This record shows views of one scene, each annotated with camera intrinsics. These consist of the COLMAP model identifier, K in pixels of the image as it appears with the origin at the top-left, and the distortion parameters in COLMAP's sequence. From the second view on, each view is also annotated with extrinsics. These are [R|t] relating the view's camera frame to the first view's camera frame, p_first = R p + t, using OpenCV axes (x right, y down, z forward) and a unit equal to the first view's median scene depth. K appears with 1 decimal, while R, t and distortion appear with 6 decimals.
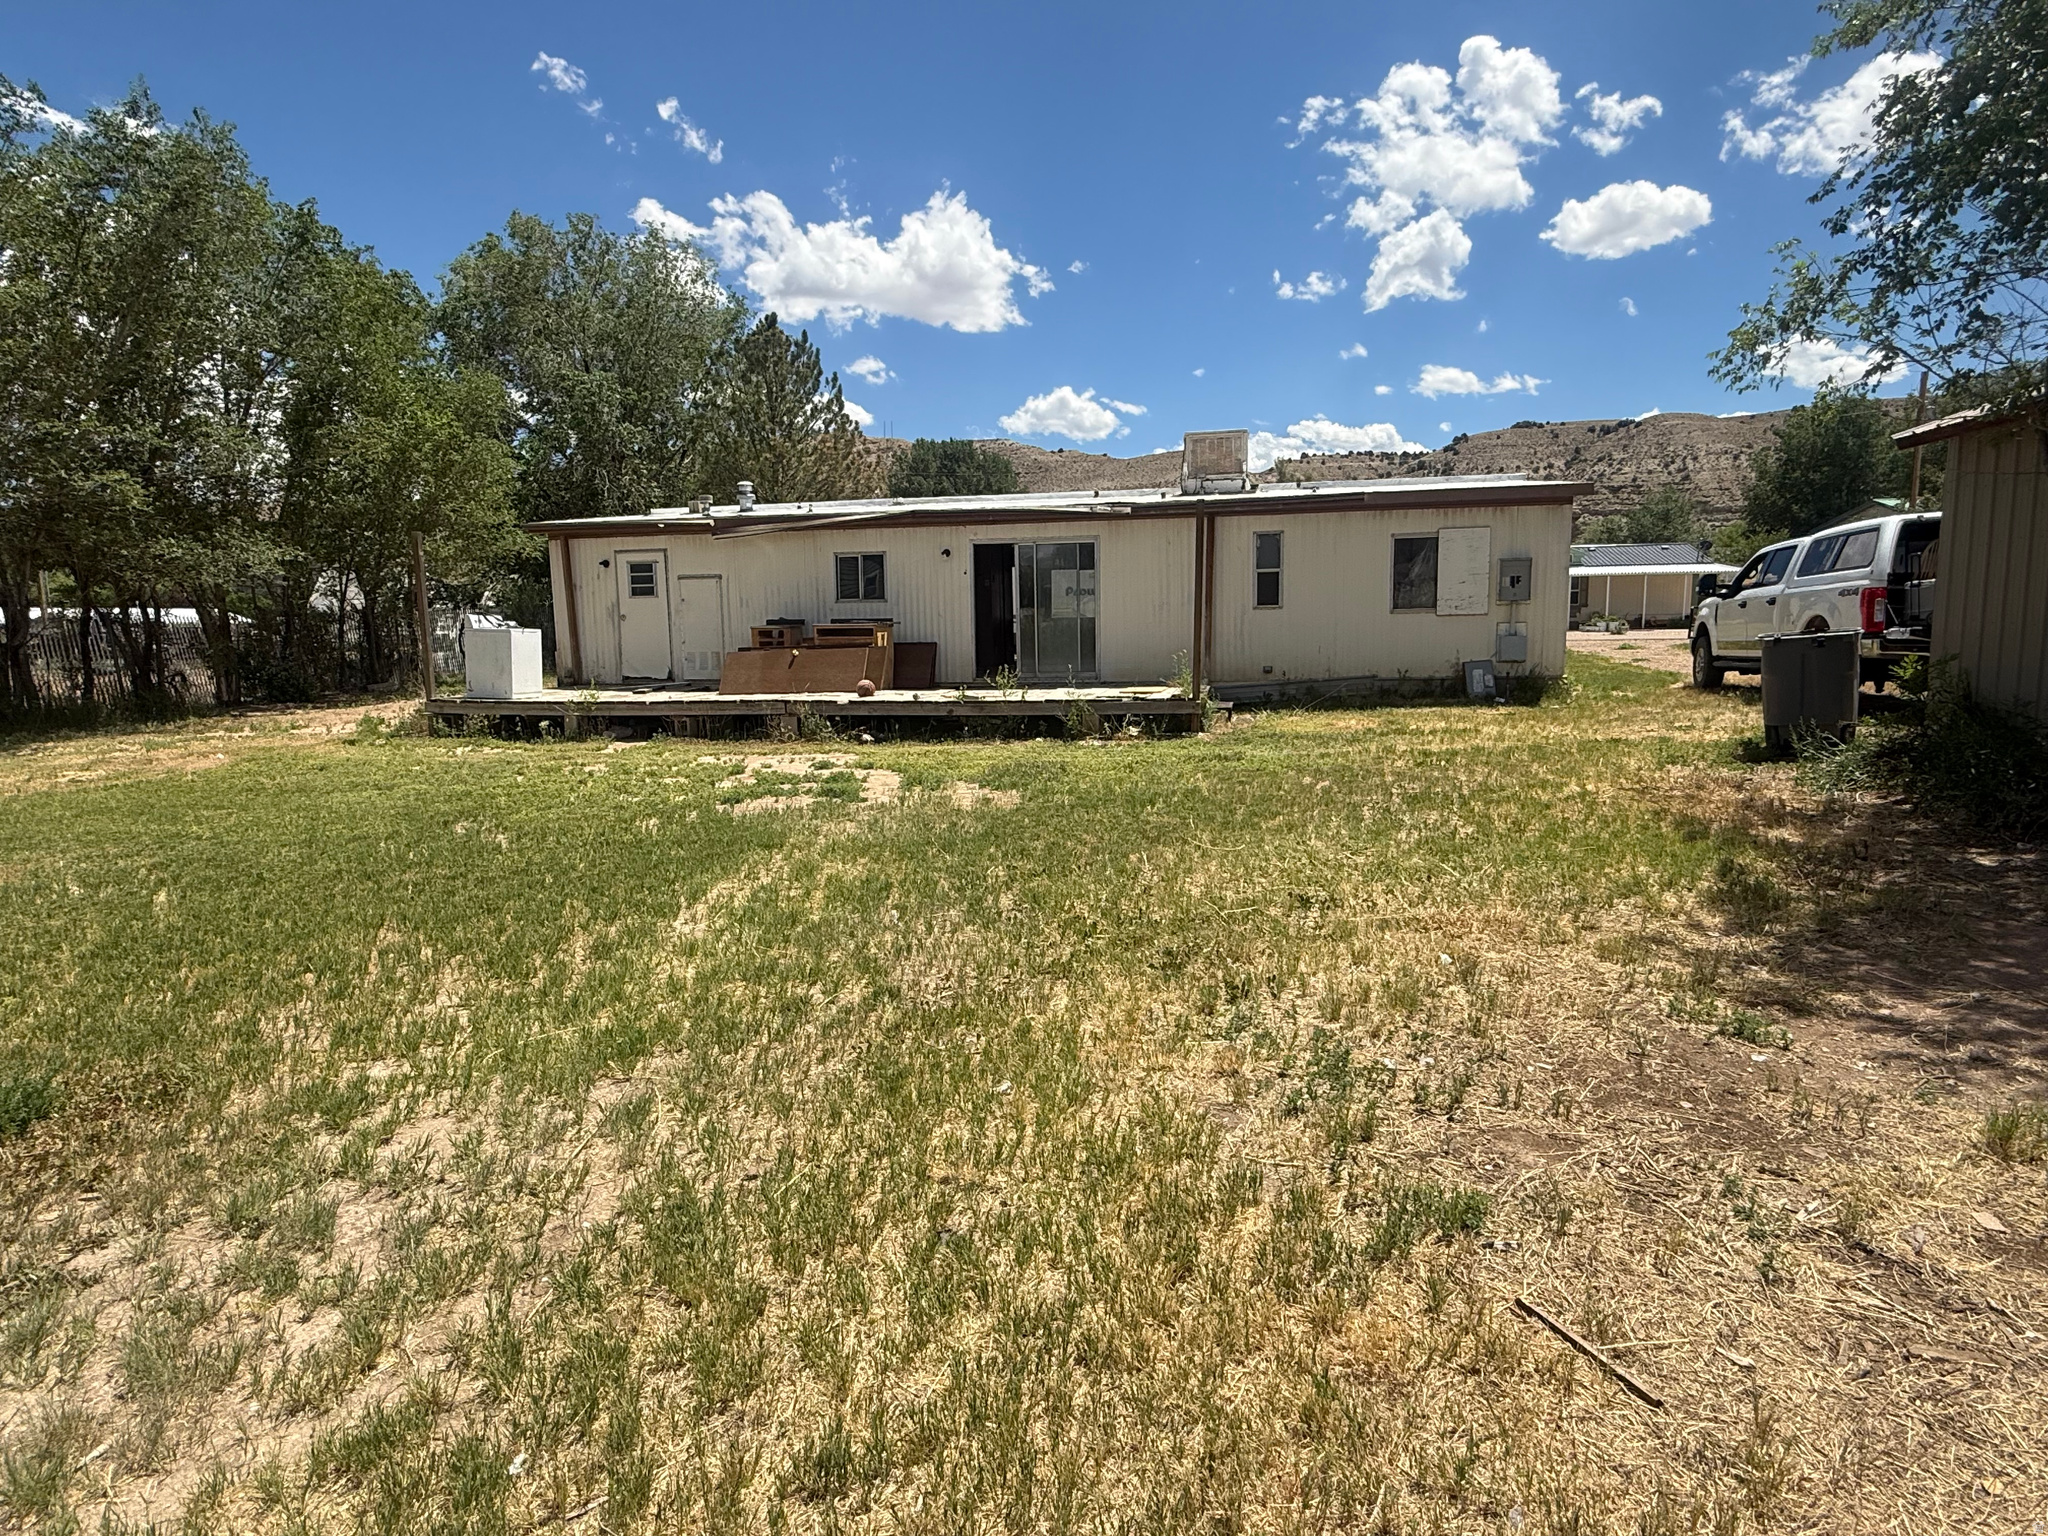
lens RADIAL K [[1151.9, 0, 1025.9], [0, 1151.9, 768.6], [0, 0, 1]] dist [-0.005130, 0.004363]
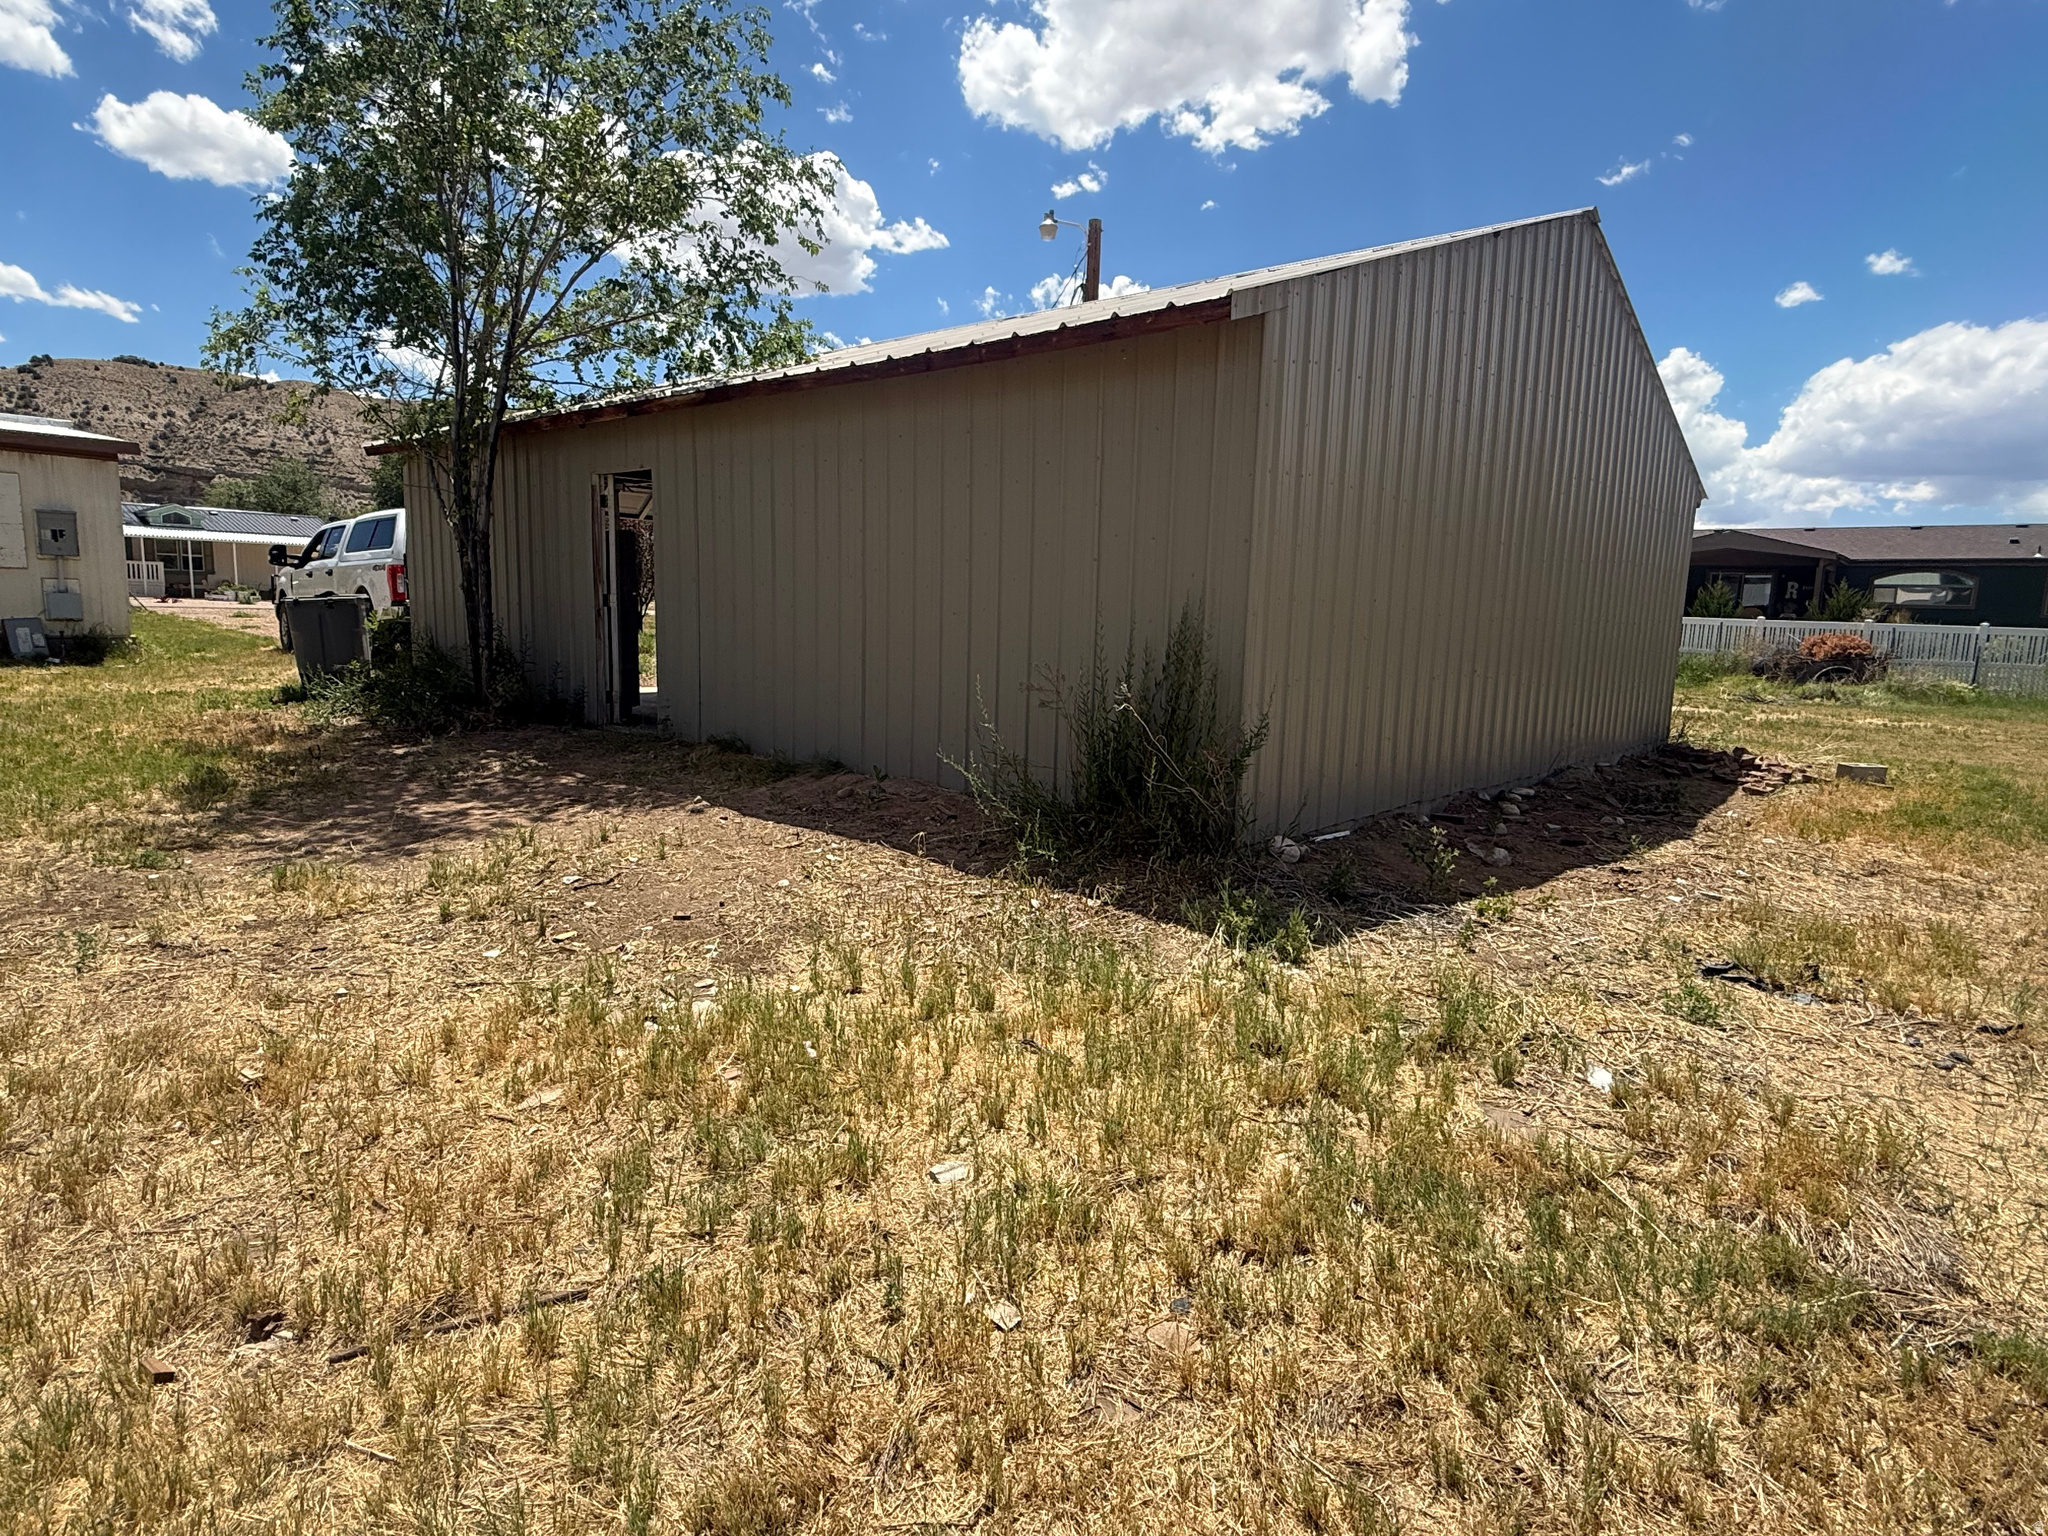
lens RADIAL K [[1151.9, 0, 1026.6], [0, 1151.9, 766.6], [0, 0, 1]] dist [-0.005130, 0.004363]
pose [[0.500649, -0.085004, 0.861467, -0.009493], [0.069070, 0.995917, 0.058130, 0.030438], [-0.862890, 0.030399, 0.504476, -0.181737]]
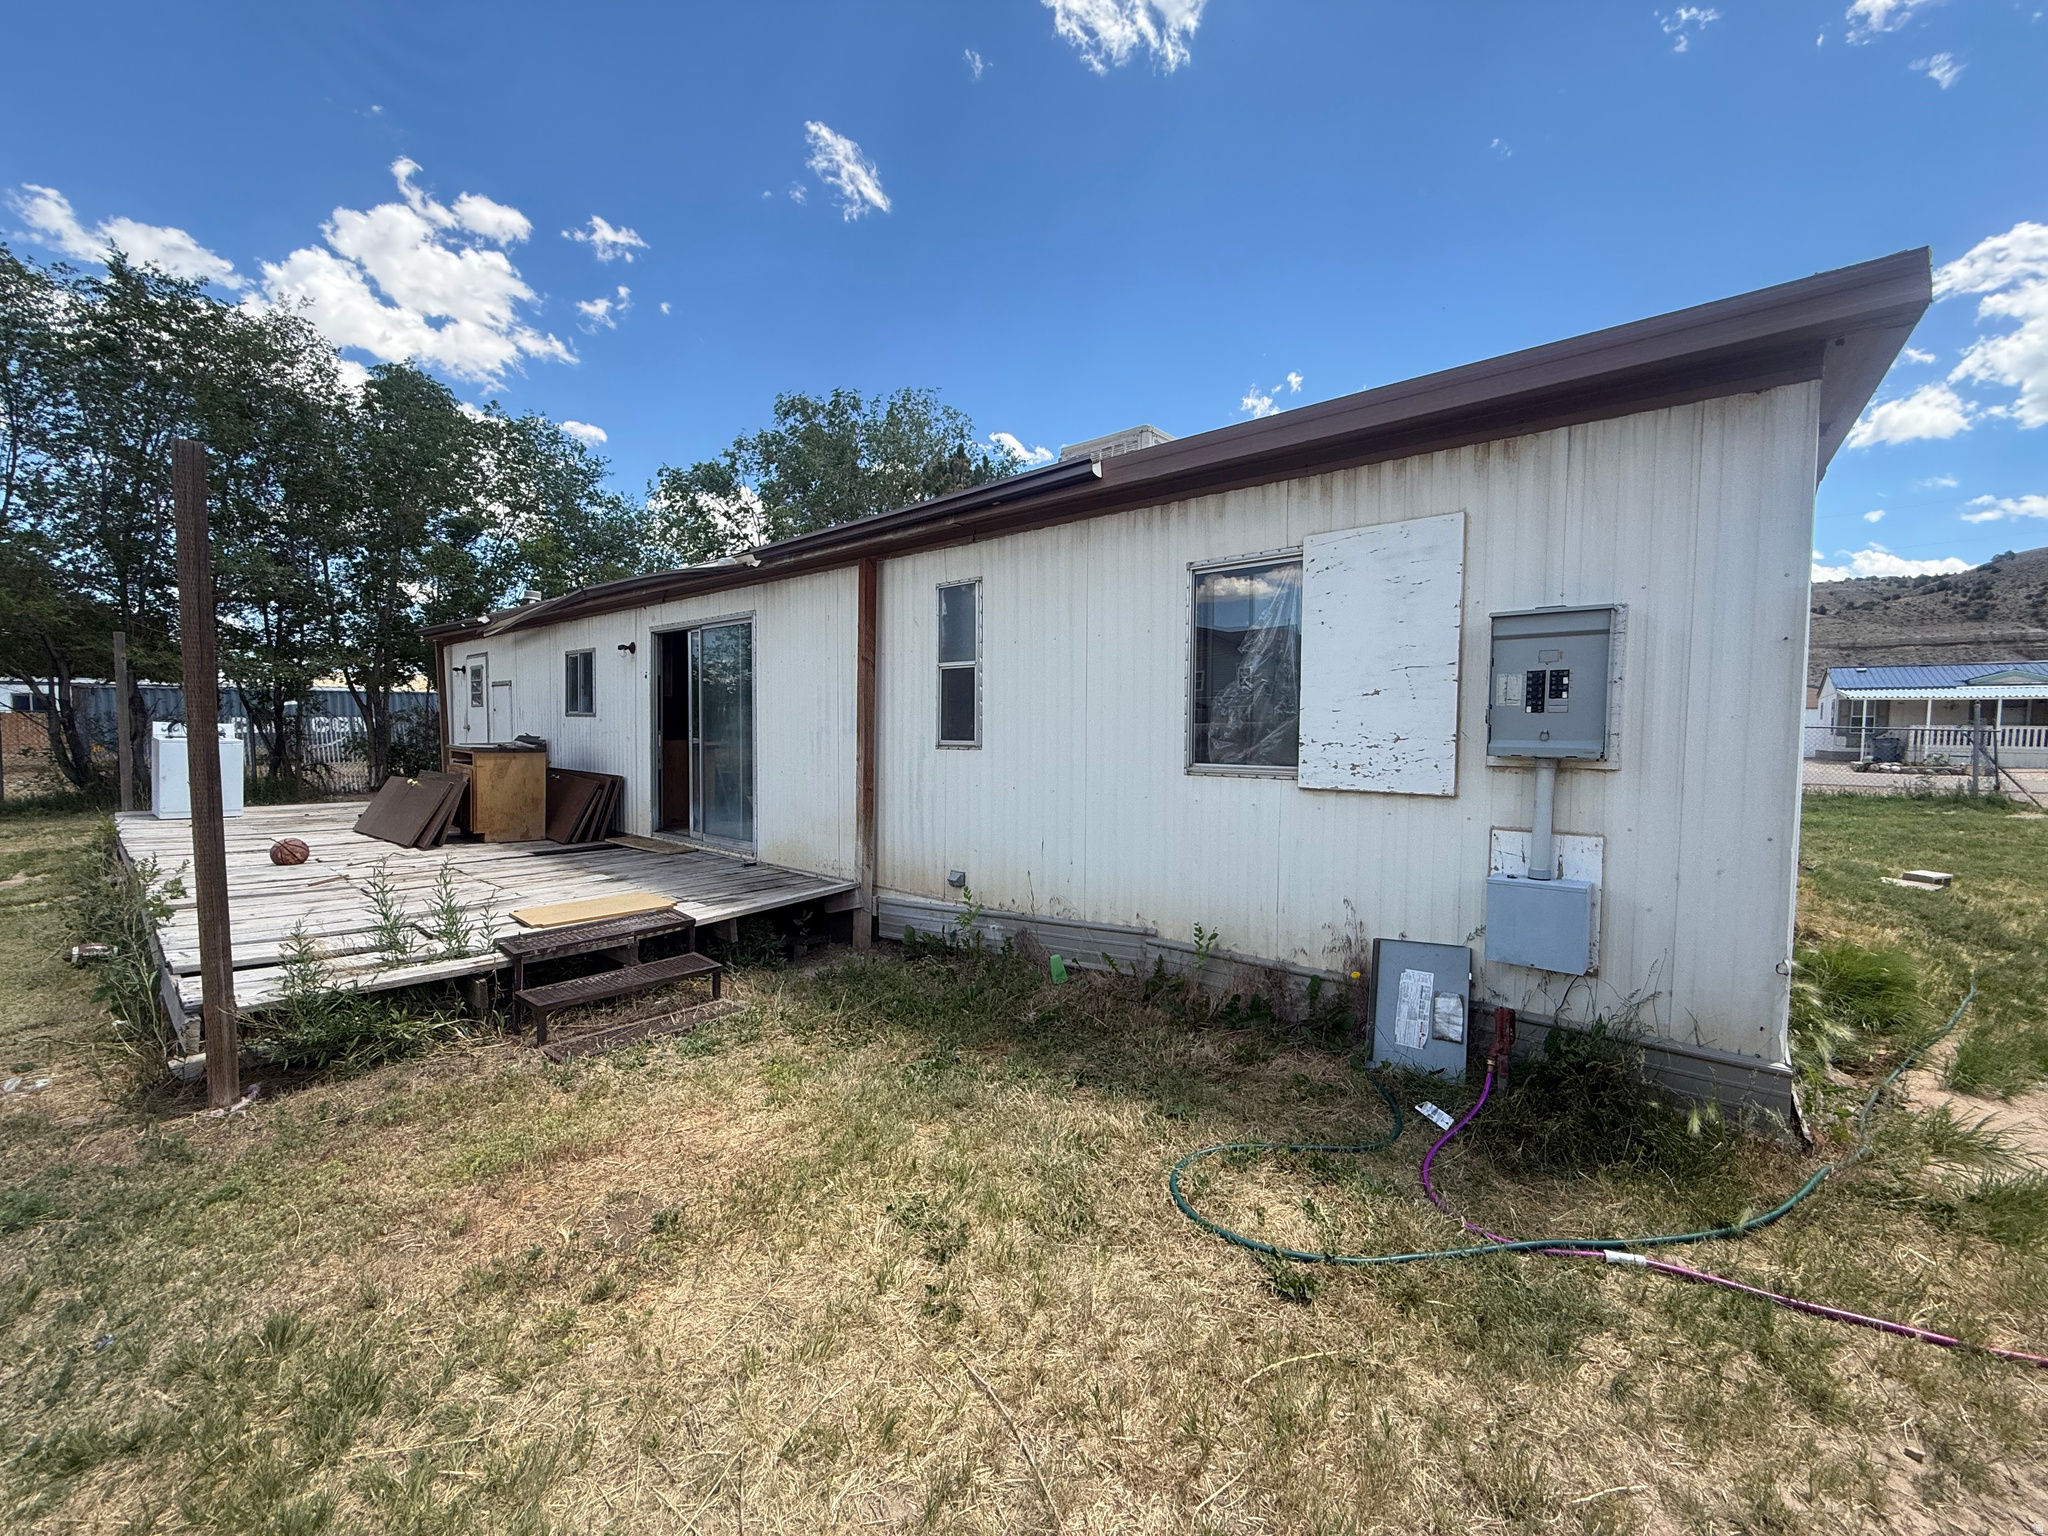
lens RADIAL K [[822.9, 0, 1018.9], [0, 822.9, 763.3], [0, 0, 1]] dist [0.002312, -0.000002]
pose [[0.869212, 0.047742, -0.492129, 0.460080], [-0.087925, 0.994389, -0.058828, -0.135284], [0.486559, 0.094404, 0.868532, 0.851846]]
